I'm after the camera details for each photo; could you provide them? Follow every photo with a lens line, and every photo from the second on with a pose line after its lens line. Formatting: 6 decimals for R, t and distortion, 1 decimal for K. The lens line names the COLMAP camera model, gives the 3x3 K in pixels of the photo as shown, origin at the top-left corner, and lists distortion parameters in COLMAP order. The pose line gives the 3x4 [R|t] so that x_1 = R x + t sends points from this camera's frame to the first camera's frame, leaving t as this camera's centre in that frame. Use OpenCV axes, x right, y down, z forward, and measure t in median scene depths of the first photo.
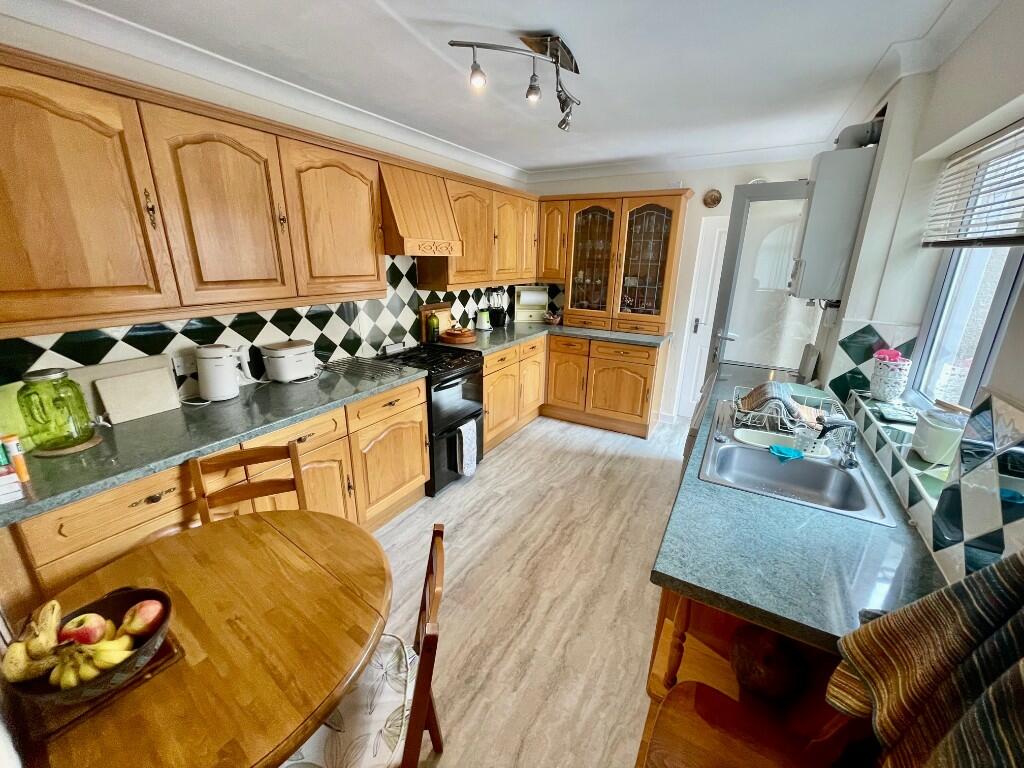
lens RADIAL K [[412.9, 0, 509.0], [0, 412.9, 383.1], [0, 0, 1]] dist [0.004578, 0.000384]
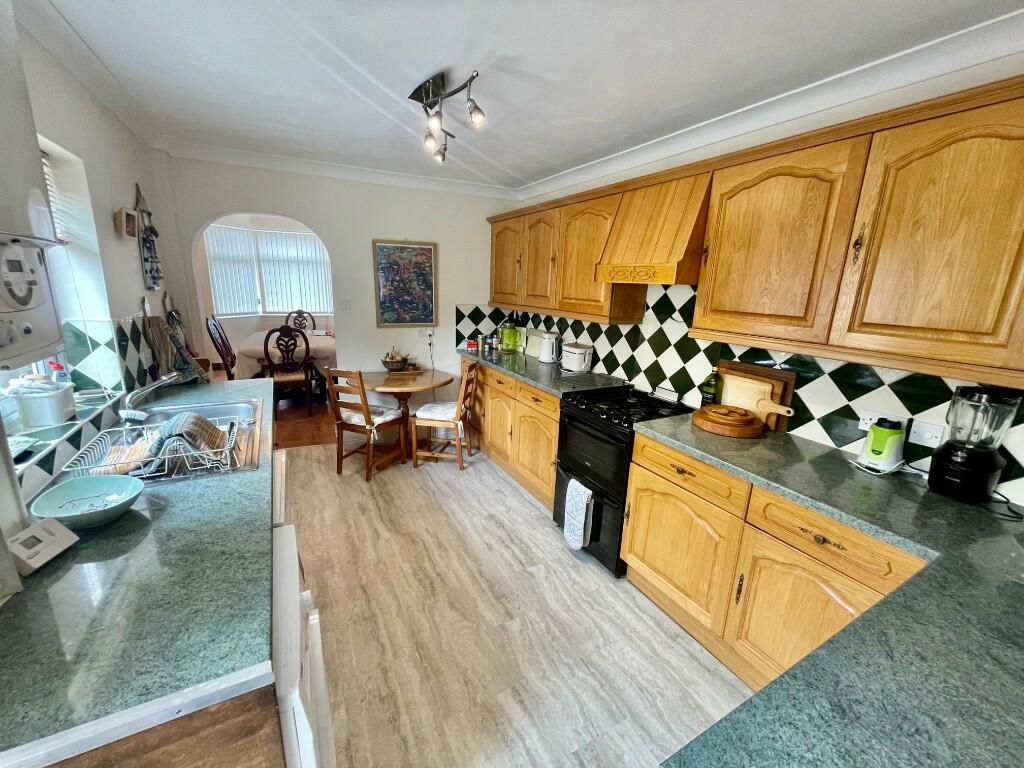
lens RADIAL K [[412.9, 0, 510.8], [0, 412.9, 382.1], [0, 0, 1]] dist [0.004578, 0.000384]
pose [[-0.519825, 0.167656, -0.837659, 0.692236], [-0.295162, 0.884916, 0.360283, -0.373583], [0.801662, 0.434529, -0.410516, 1.281974]]
